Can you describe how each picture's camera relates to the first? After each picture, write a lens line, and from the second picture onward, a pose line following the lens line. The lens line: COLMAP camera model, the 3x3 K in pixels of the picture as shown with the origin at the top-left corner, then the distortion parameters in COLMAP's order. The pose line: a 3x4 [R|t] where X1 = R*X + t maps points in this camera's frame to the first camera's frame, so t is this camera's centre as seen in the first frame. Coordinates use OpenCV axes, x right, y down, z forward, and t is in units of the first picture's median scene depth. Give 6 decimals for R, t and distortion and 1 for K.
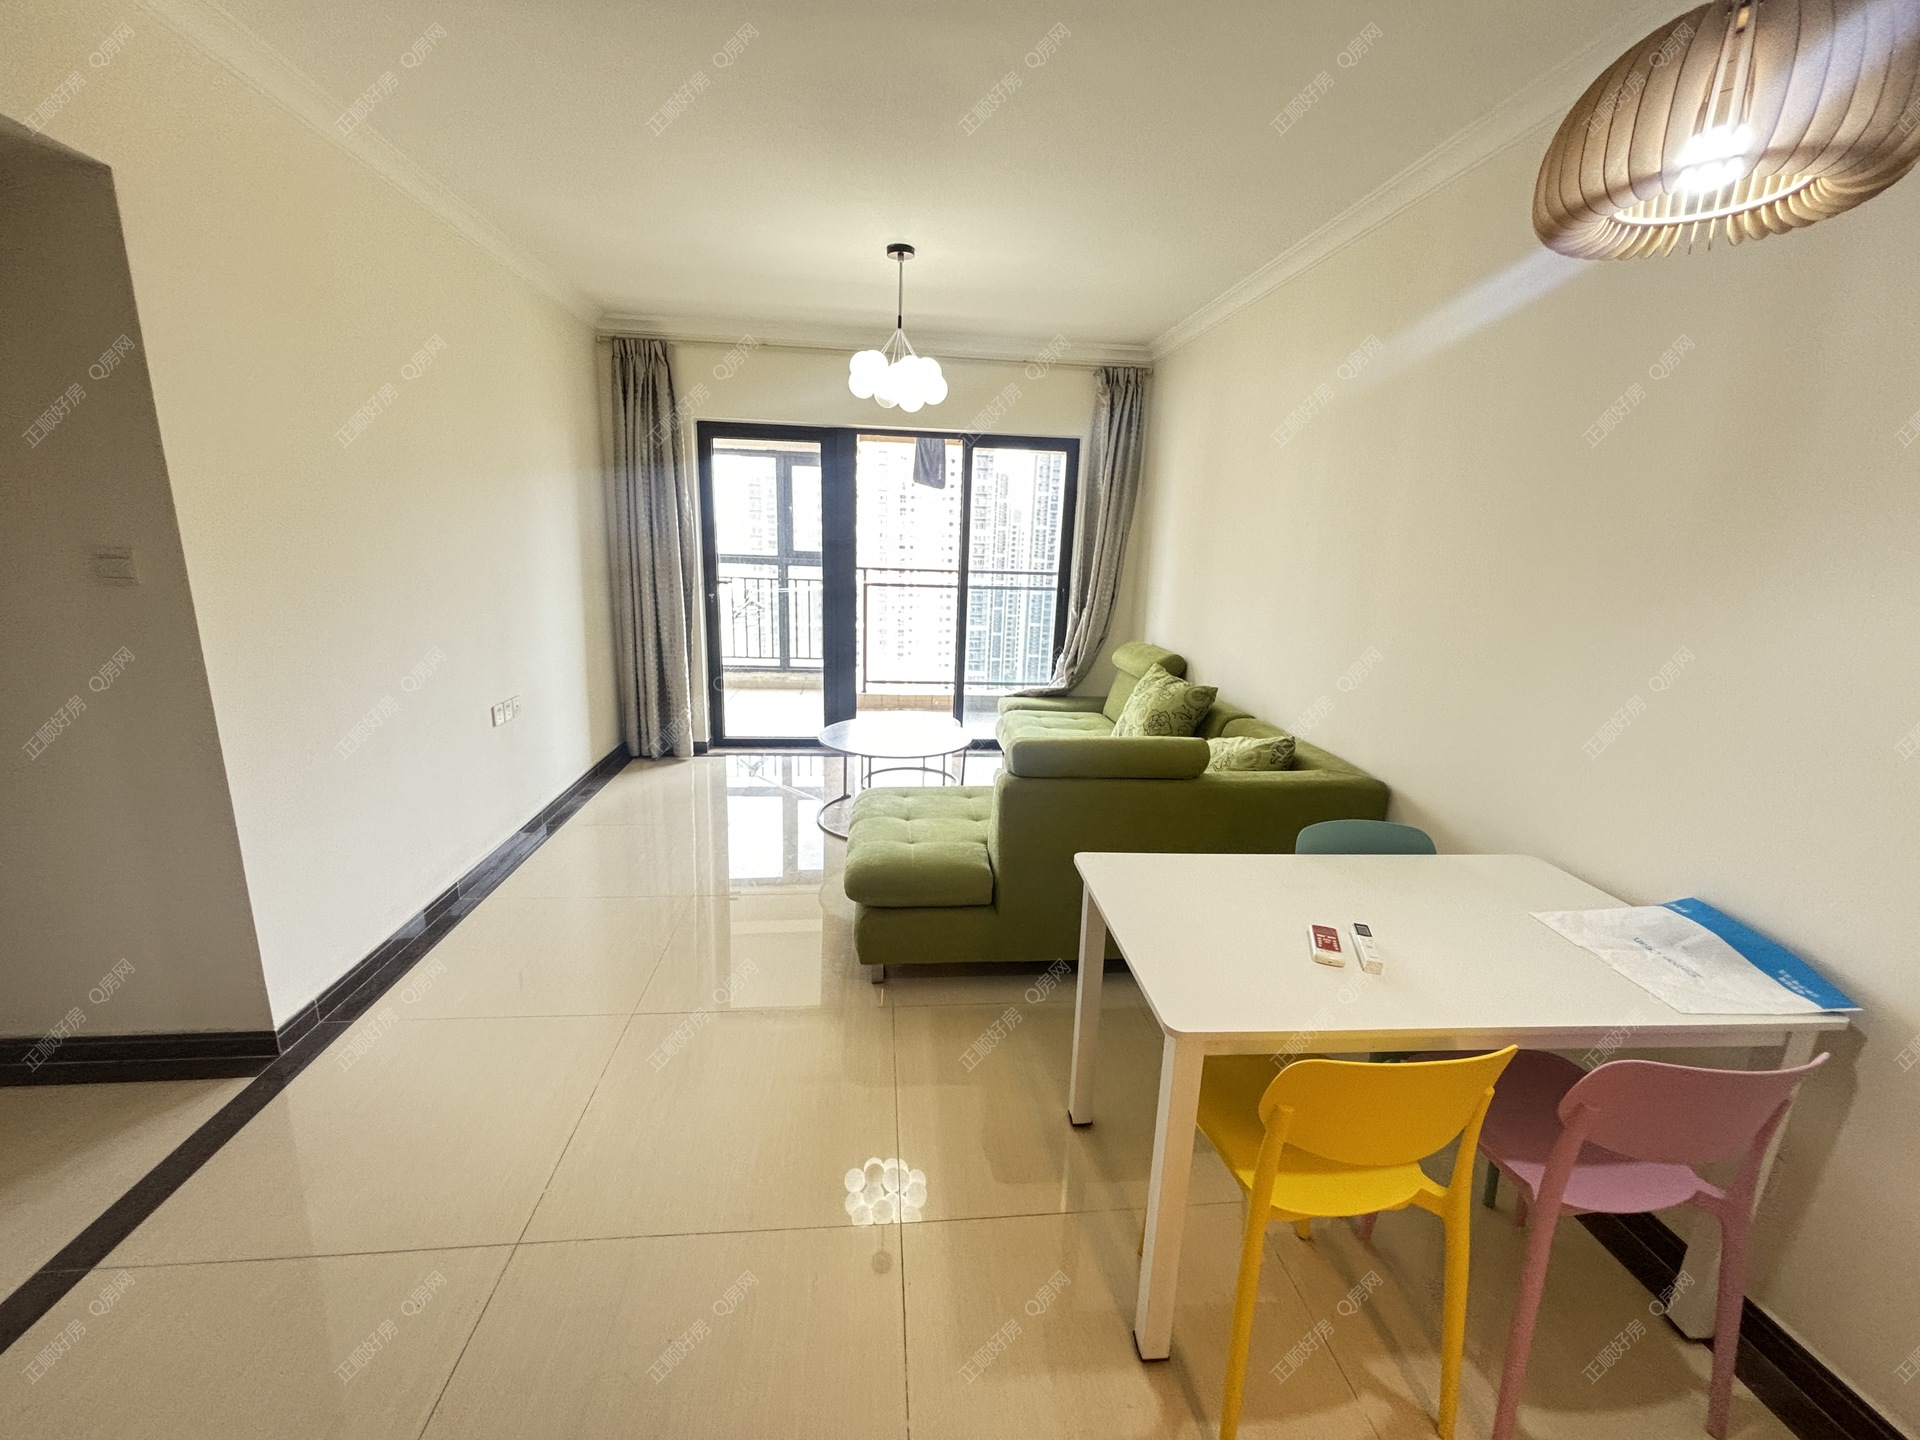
lens RADIAL K [[775.4, 0, 957.8], [0, 775.4, 715.4], [0, 0, 1]] dist [-0.000355, -0.000149]
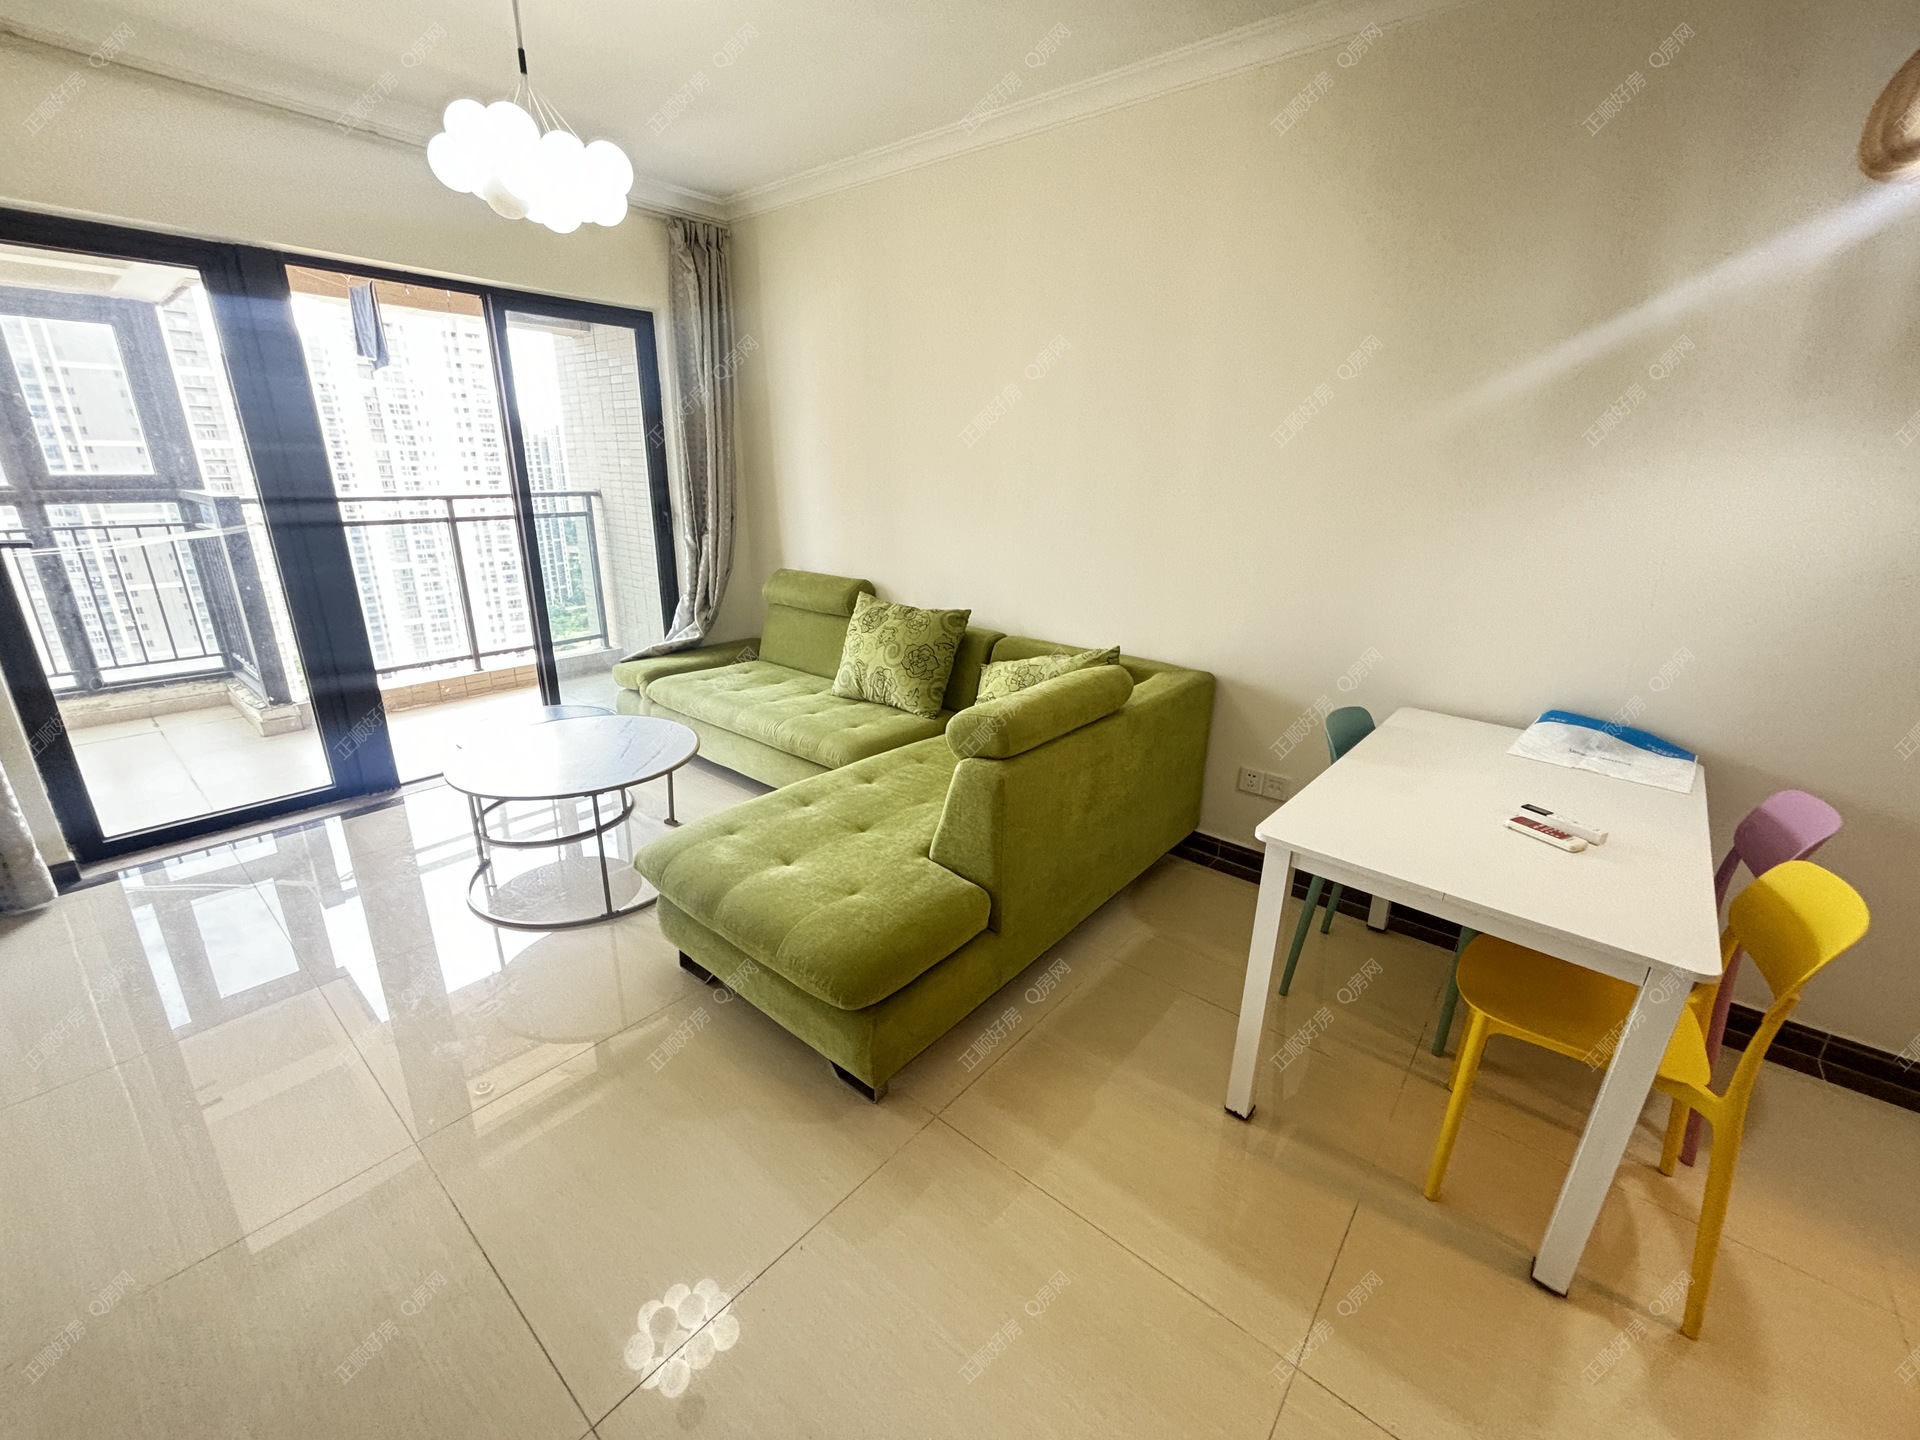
lens RADIAL K [[771.9, 0, 956.0], [0, 771.9, 711.7], [0, 0, 1]] dist [-0.002360, -0.000698]
pose [[0.714178, -0.231051, 0.660731, -0.229701], [0.162971, 0.972895, 0.164058, -0.050923], [-0.680728, -0.009486, 0.732475, 0.242148]]
